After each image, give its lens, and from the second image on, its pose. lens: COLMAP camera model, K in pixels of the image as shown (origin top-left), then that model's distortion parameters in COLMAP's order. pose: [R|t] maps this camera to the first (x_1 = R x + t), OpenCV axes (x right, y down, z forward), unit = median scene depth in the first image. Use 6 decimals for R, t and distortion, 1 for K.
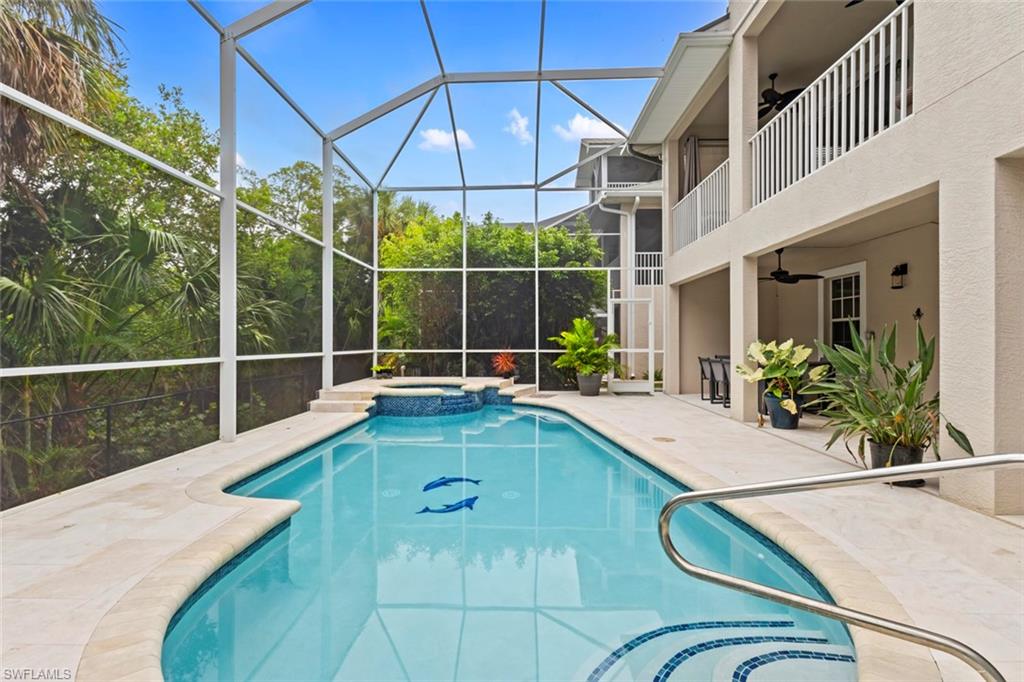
lens RADIAL K [[468.3, 0, 512.0], [0, 468.3, 341.0], [0, 0, 1]] dist [-0.001711, 0.000178]
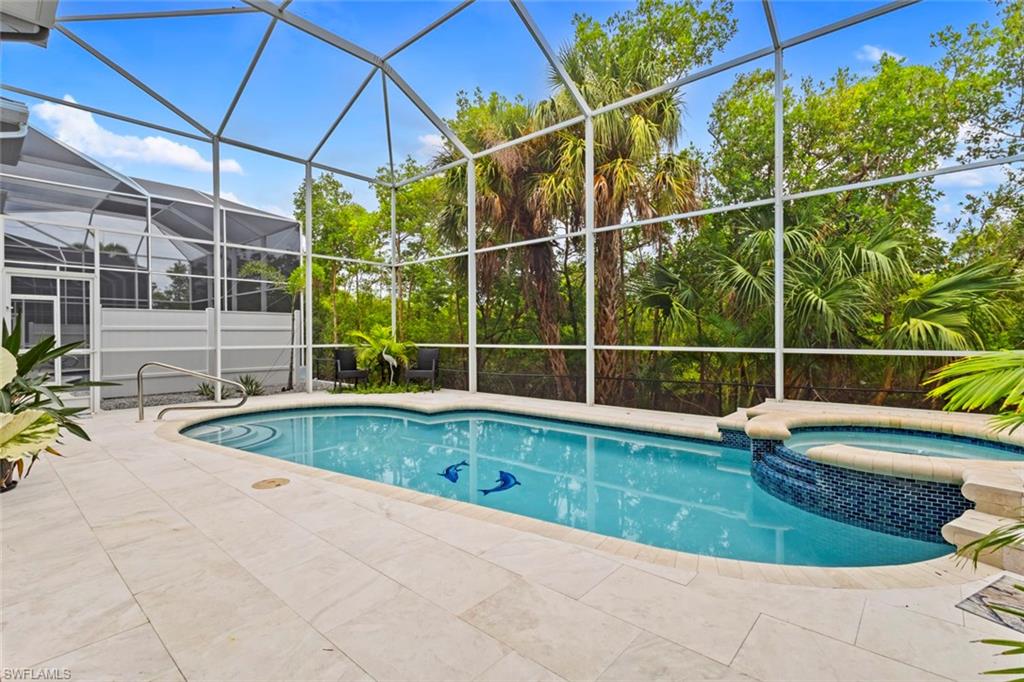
lens RADIAL K [[471.7, 0, 512.0], [0, 471.7, 341.0], [0, 0, 1]] dist [-0.000964, 0.000751]
pose [[-0.644041, 0.013301, -0.764876, 0.351878], [0.009000, 0.999911, 0.009810, 0.003579], [0.764938, -0.000566, -0.644103, 0.980061]]
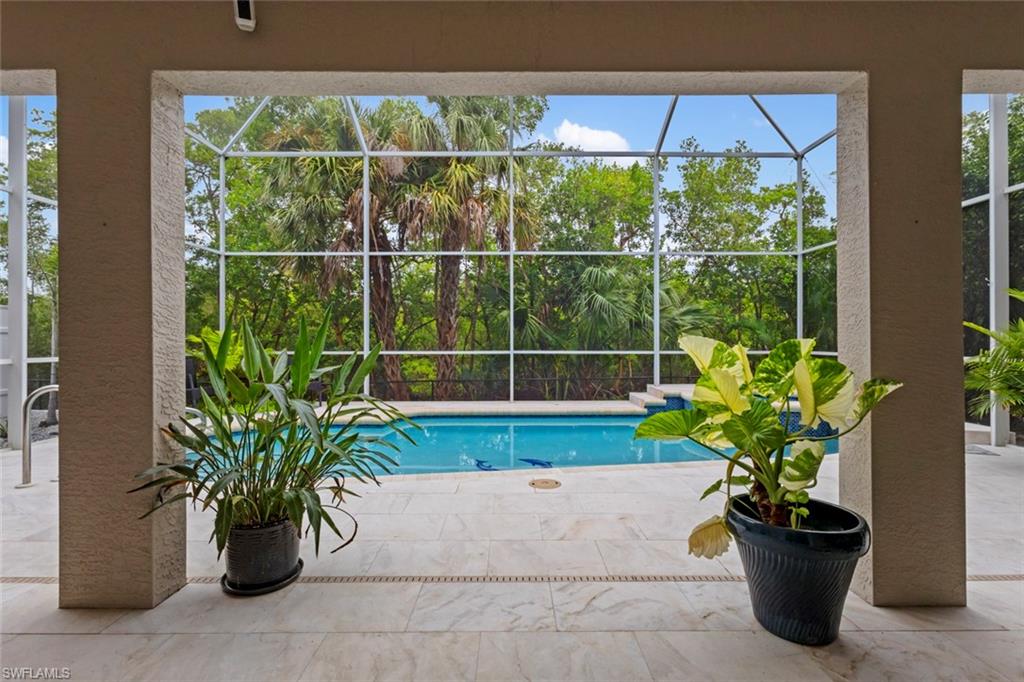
lens RADIAL K [[471.7, 0, 512.0], [0, 471.7, 341.0], [0, 0, 1]] dist [-0.000964, 0.000751]
pose [[0.028555, 0.006061, -0.999574, 0.592561], [0.002464, 0.999978, 0.006134, -0.005632], [0.999589, -0.002638, 0.028539, 0.546840]]
